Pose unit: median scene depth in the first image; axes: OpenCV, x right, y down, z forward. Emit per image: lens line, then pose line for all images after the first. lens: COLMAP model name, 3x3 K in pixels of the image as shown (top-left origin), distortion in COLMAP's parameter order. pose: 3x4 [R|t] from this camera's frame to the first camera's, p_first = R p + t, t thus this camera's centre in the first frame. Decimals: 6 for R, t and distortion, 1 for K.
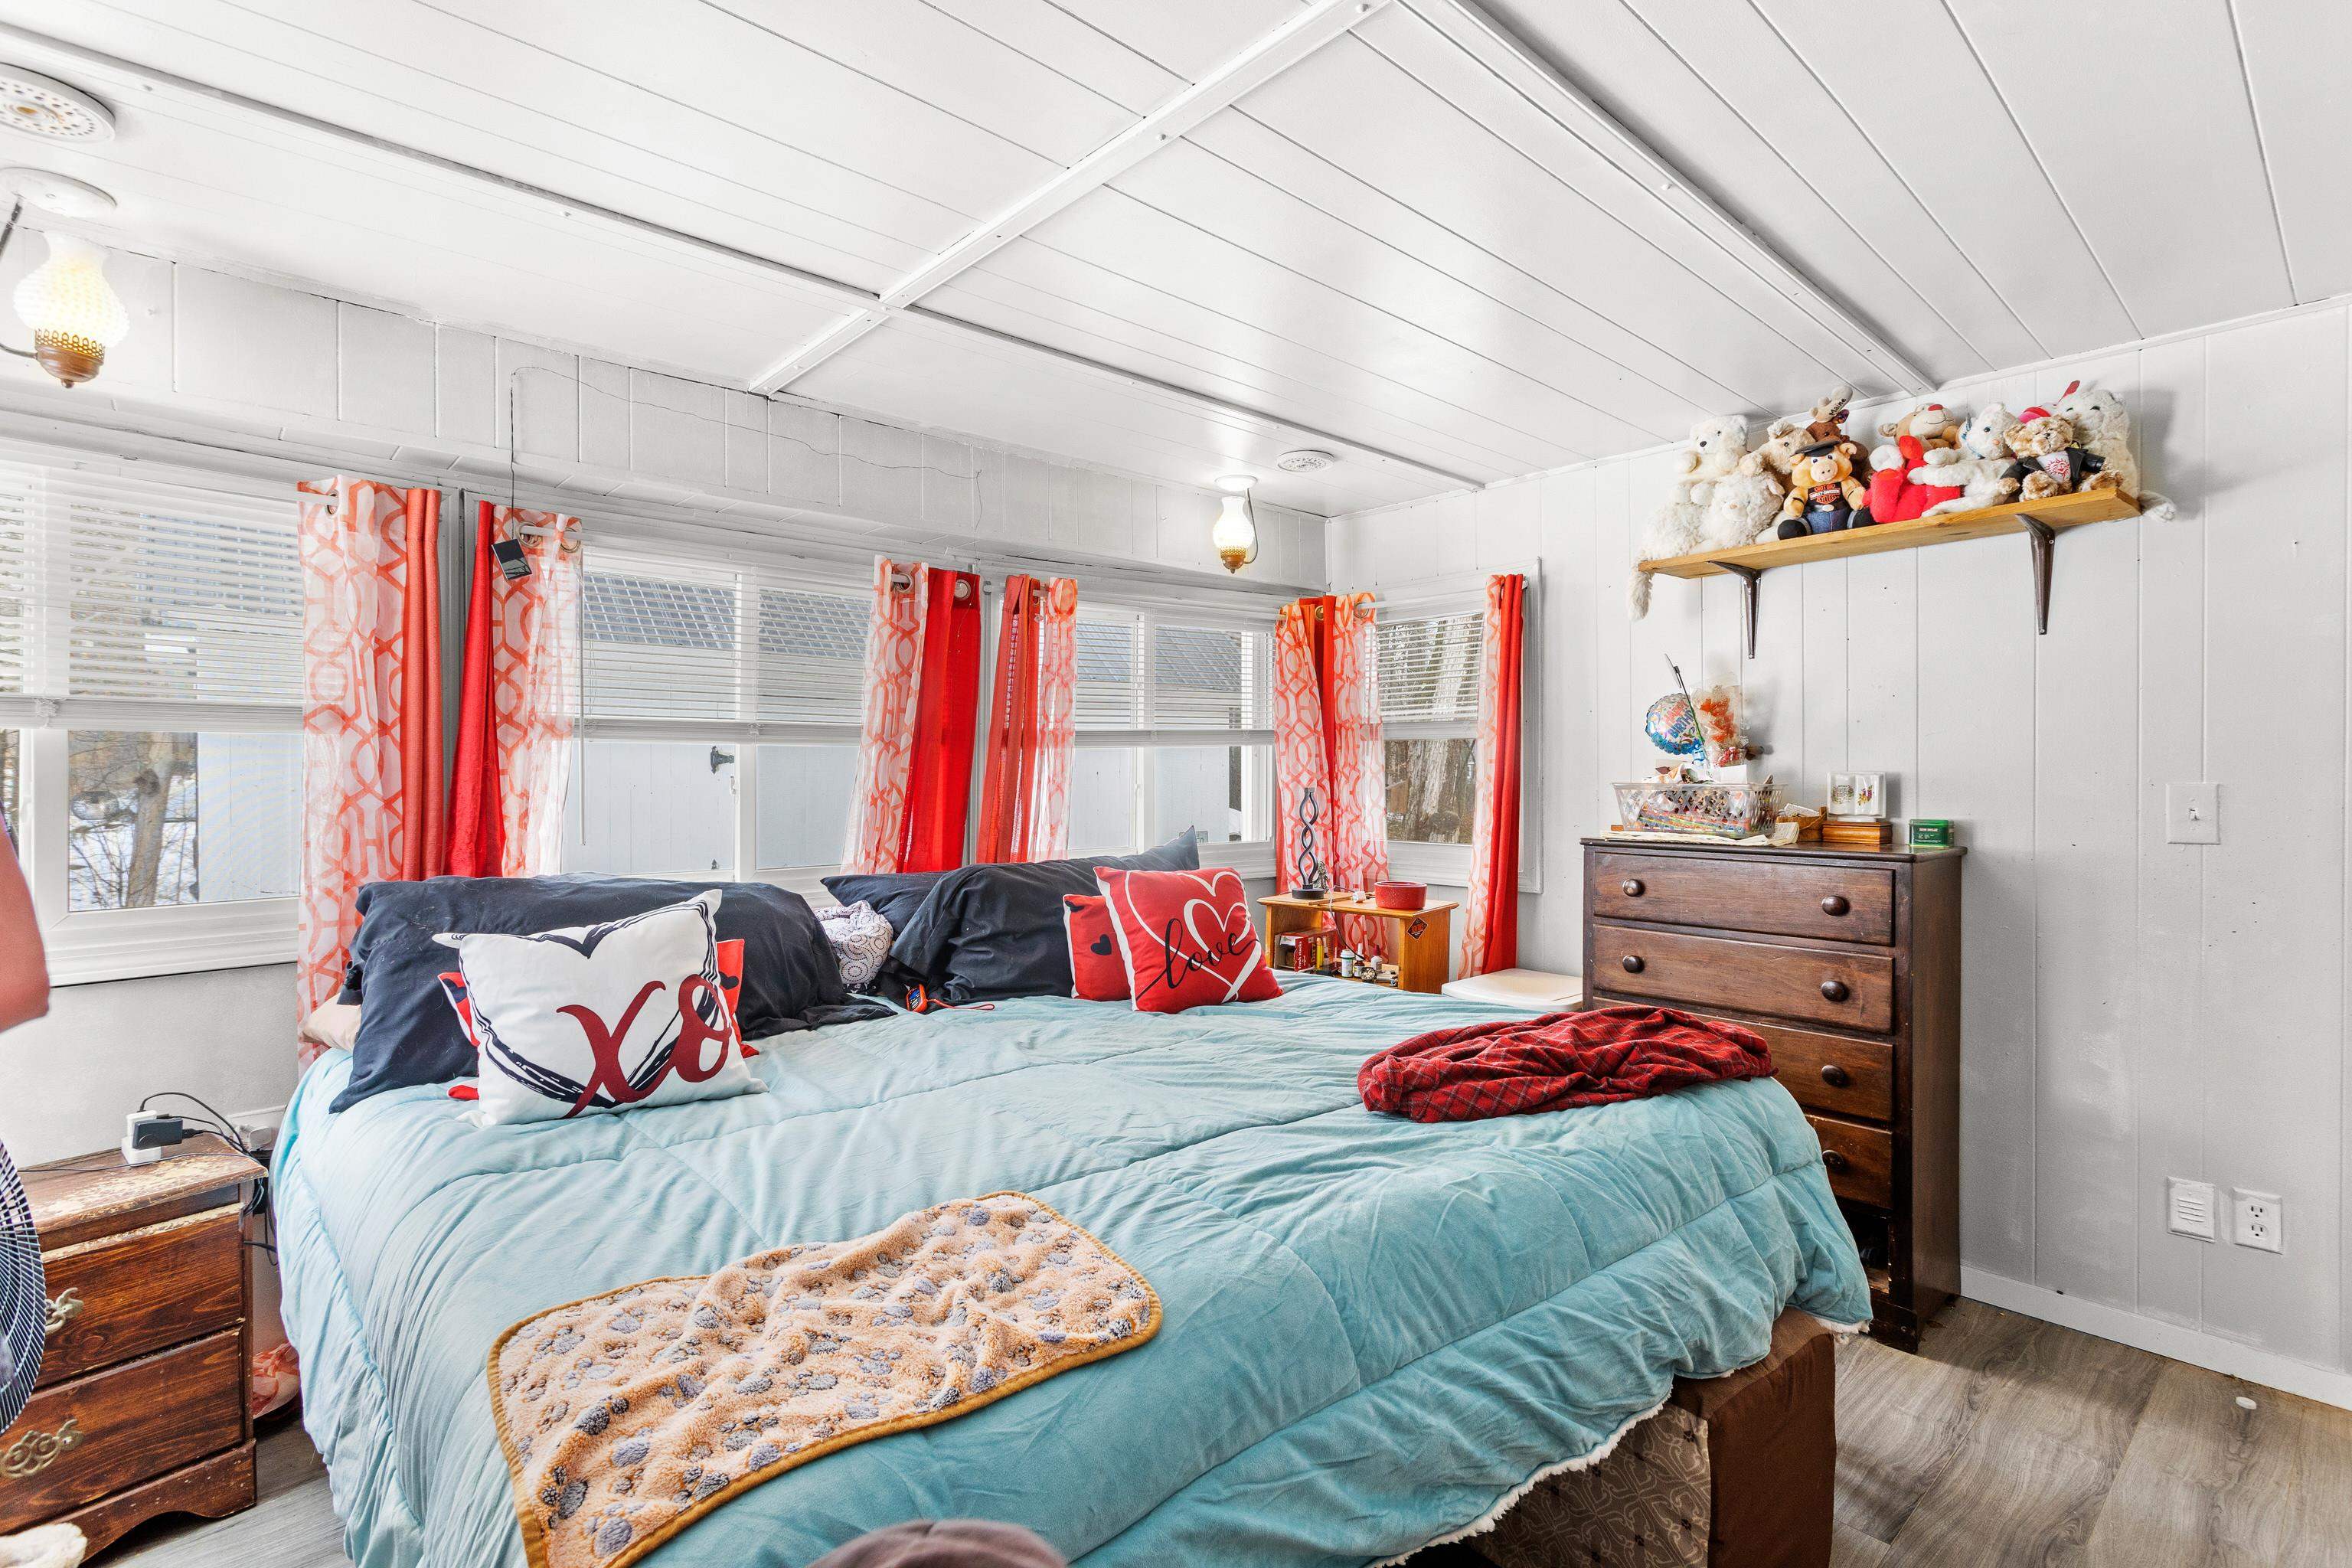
lens RADIAL K [[1110.5, 0, 1179.3], [0, 1110.5, 783.1], [0, 0, 1]] dist [-0.003085, 0.002542]
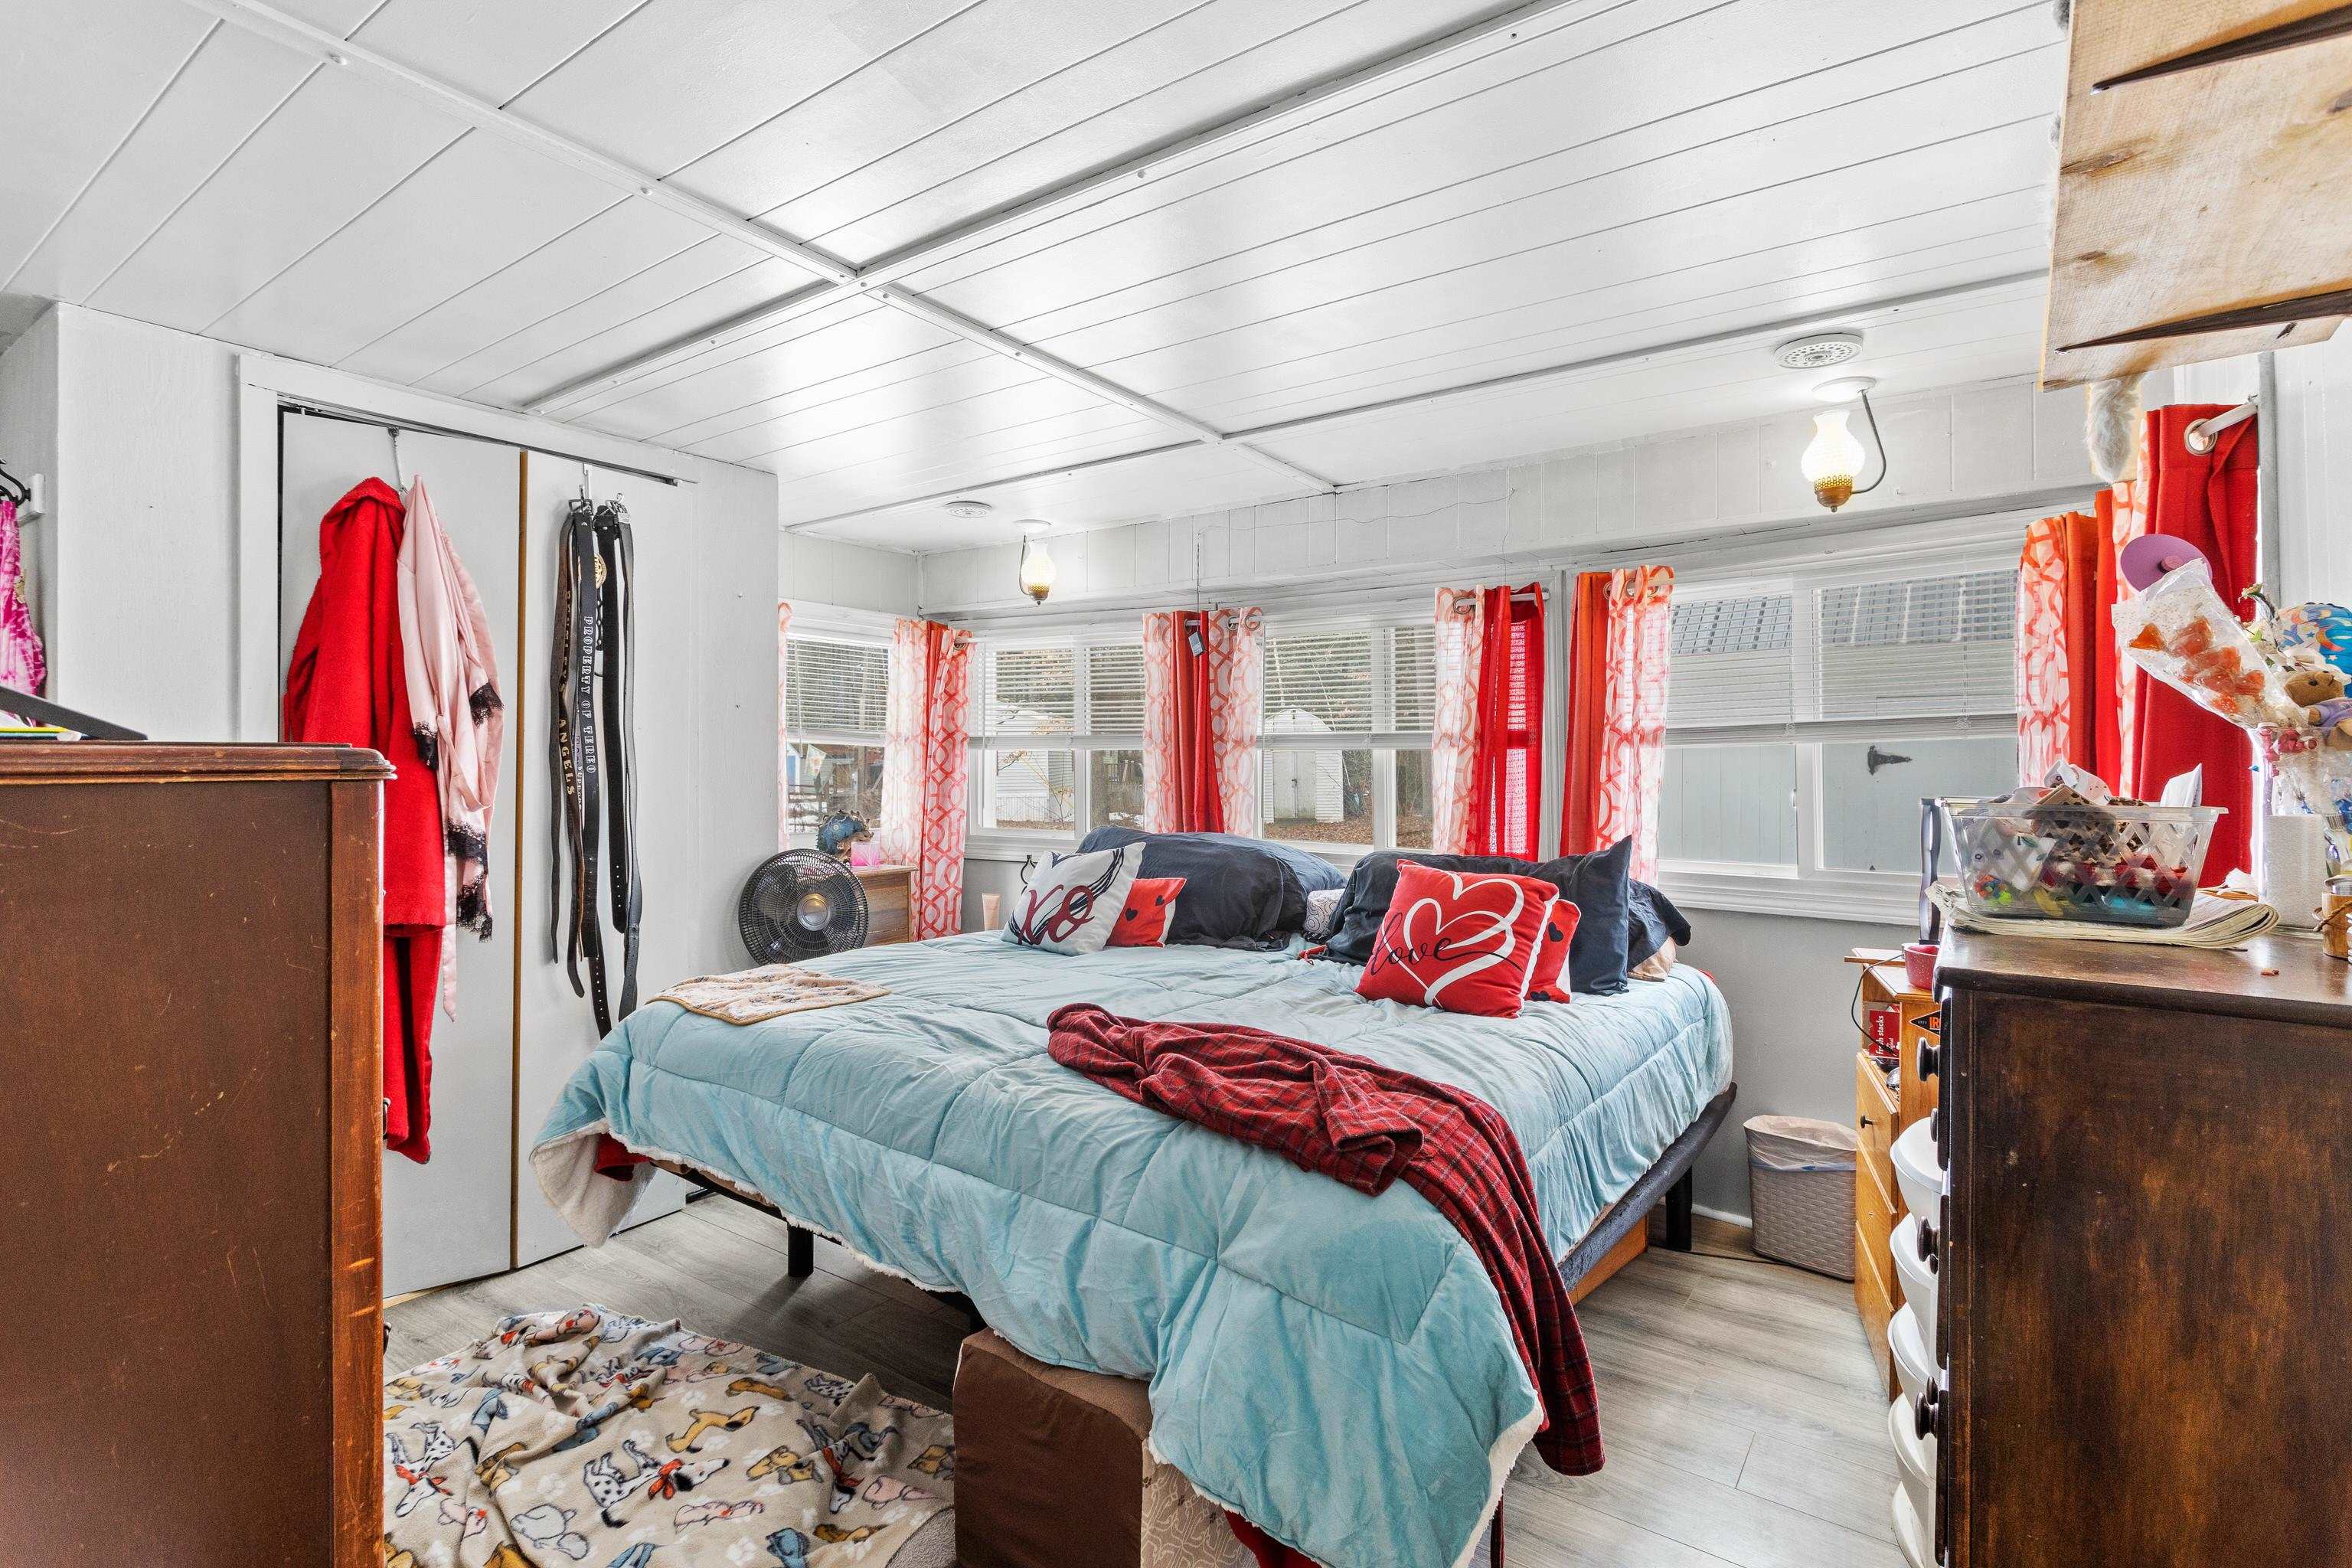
lens RADIAL K [[1110.5, 0, 1188.1], [0, 1110.5, 769.9], [0, 0, 1]] dist [-0.003085, 0.002542]
pose [[0.214266, 0.003796, -0.976768, 0.935535], [-0.014553, 0.999894, 0.000693, -0.010112], [0.976667, 0.014067, 0.214299, 0.558708]]
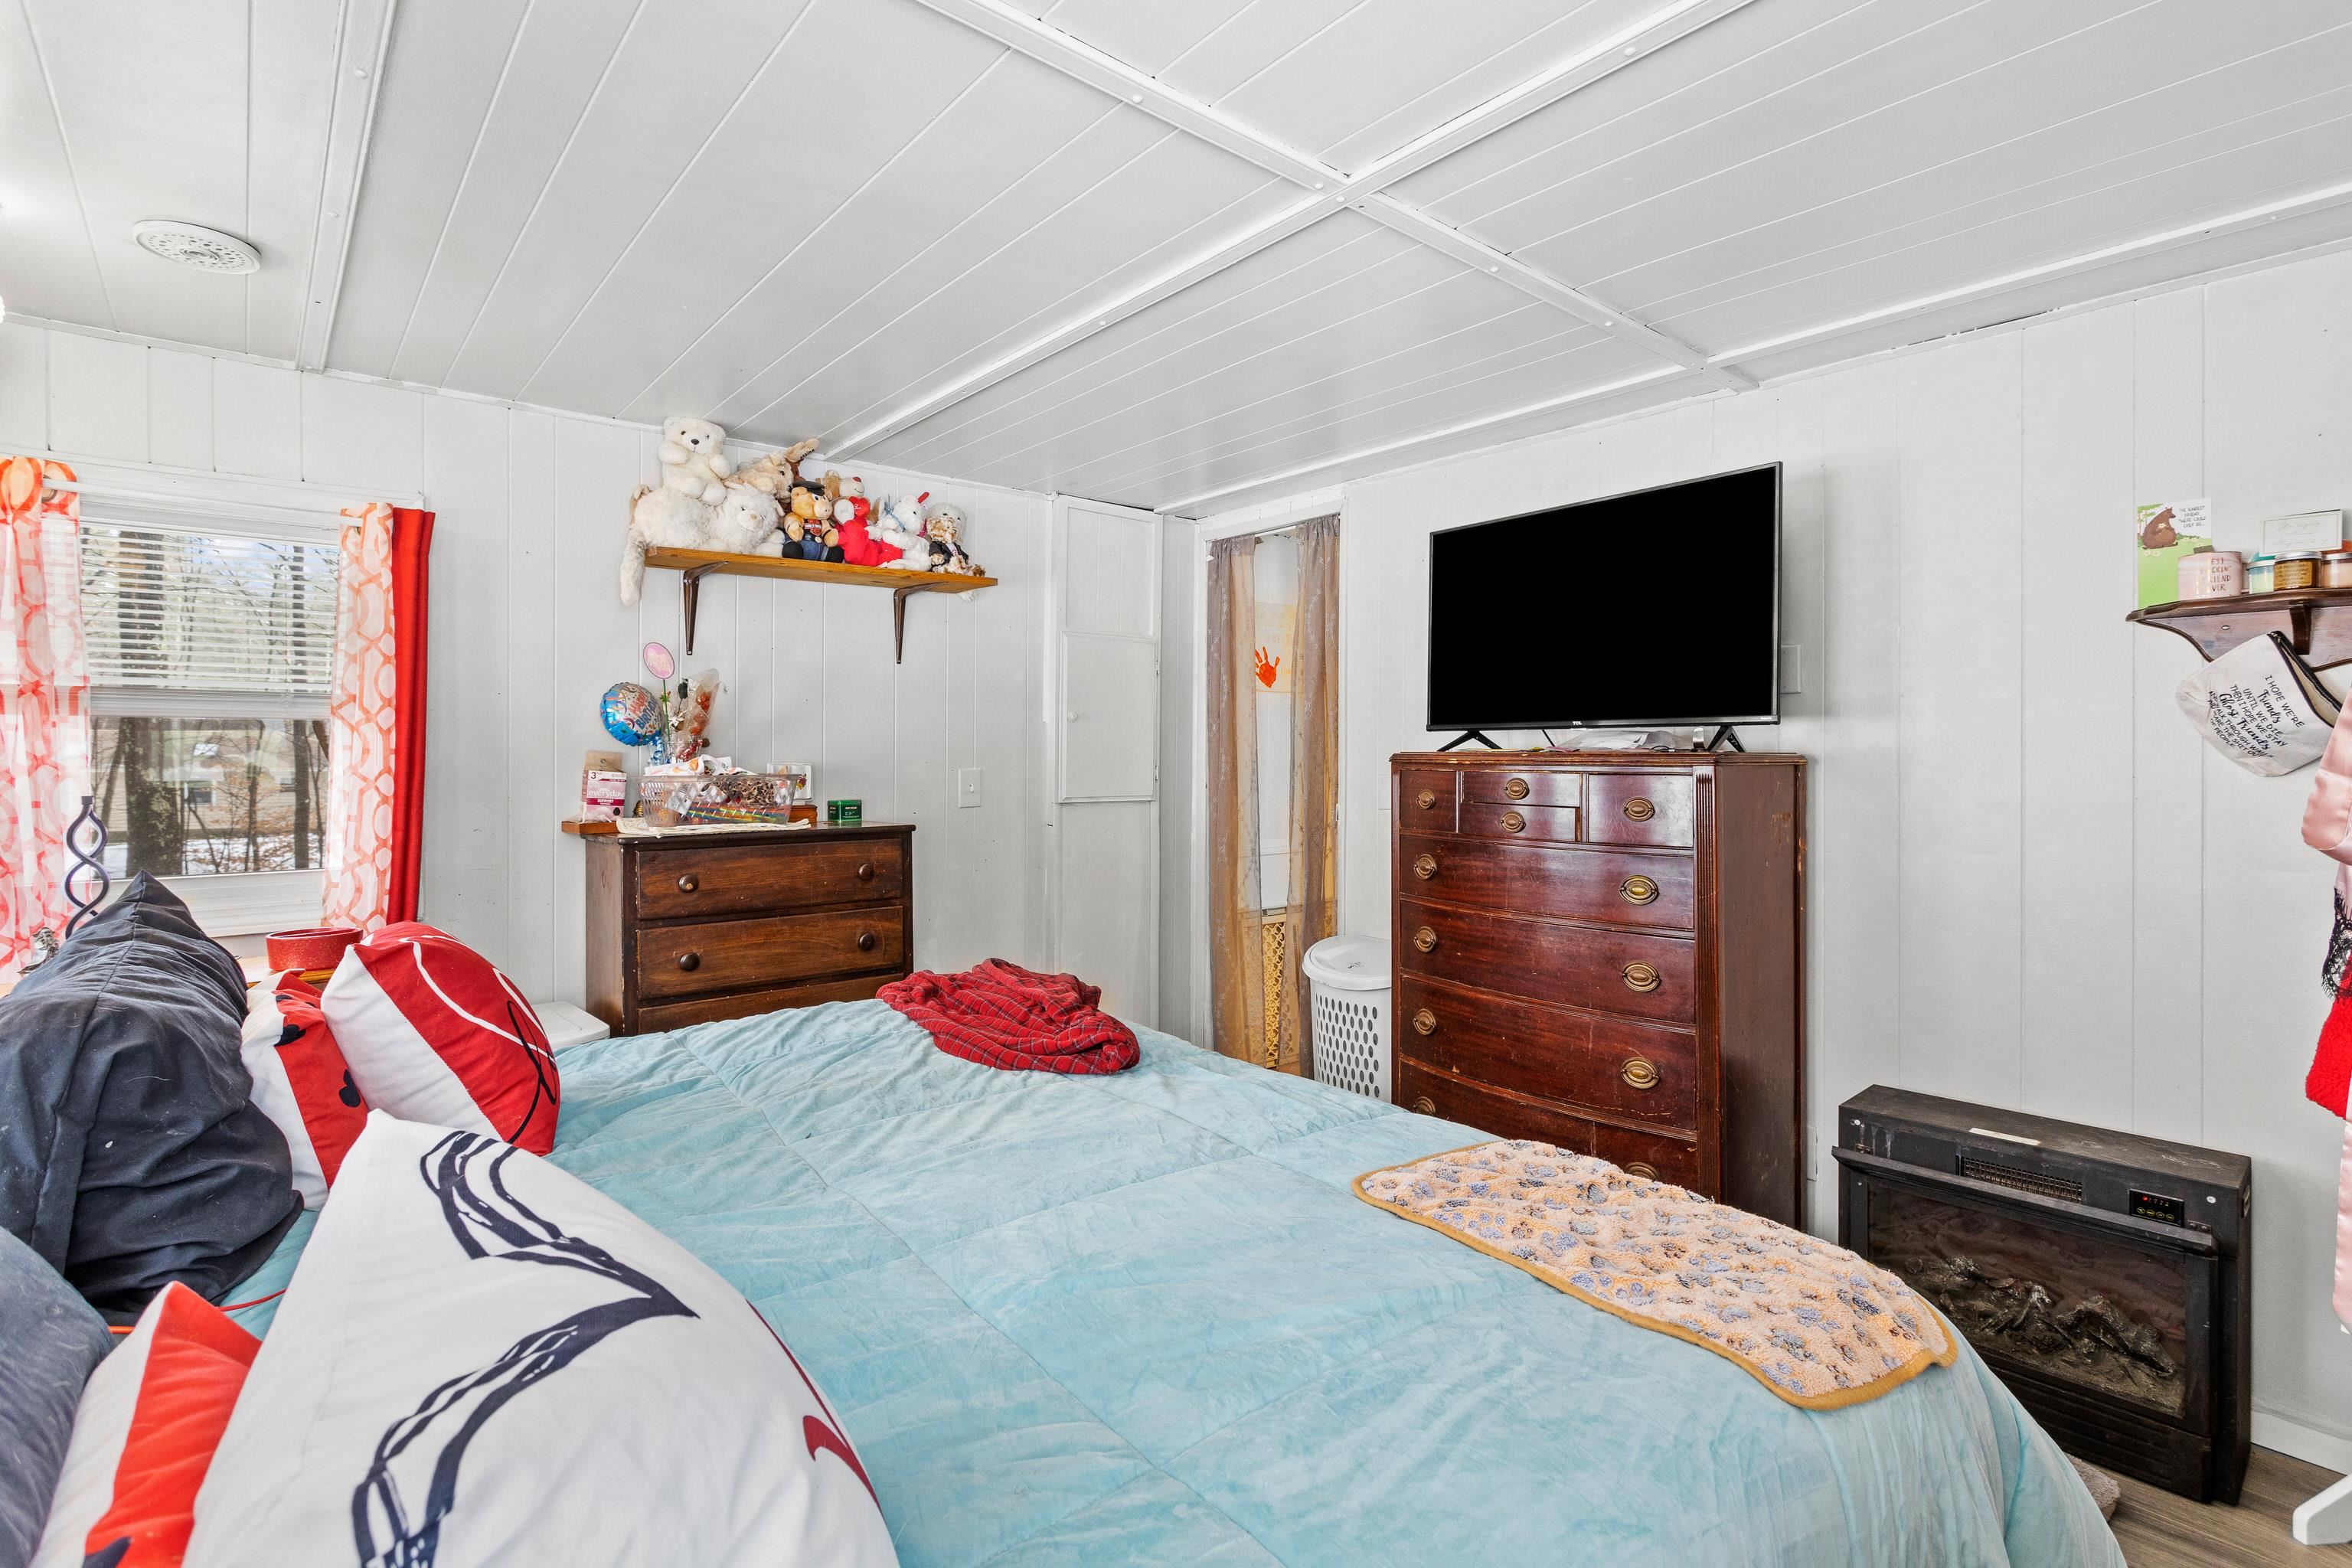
lens RADIAL K [[1110.5, 0, 1152.0], [0, 1110.5, 749.5], [0, 0, 1]] dist [-0.003085, 0.002542]
pose [[0.043641, 0.005675, 0.999031, -0.574623], [0.013119, 0.999894, -0.006253, -0.011846], [-0.998961, 0.013379, 0.043562, 0.587223]]
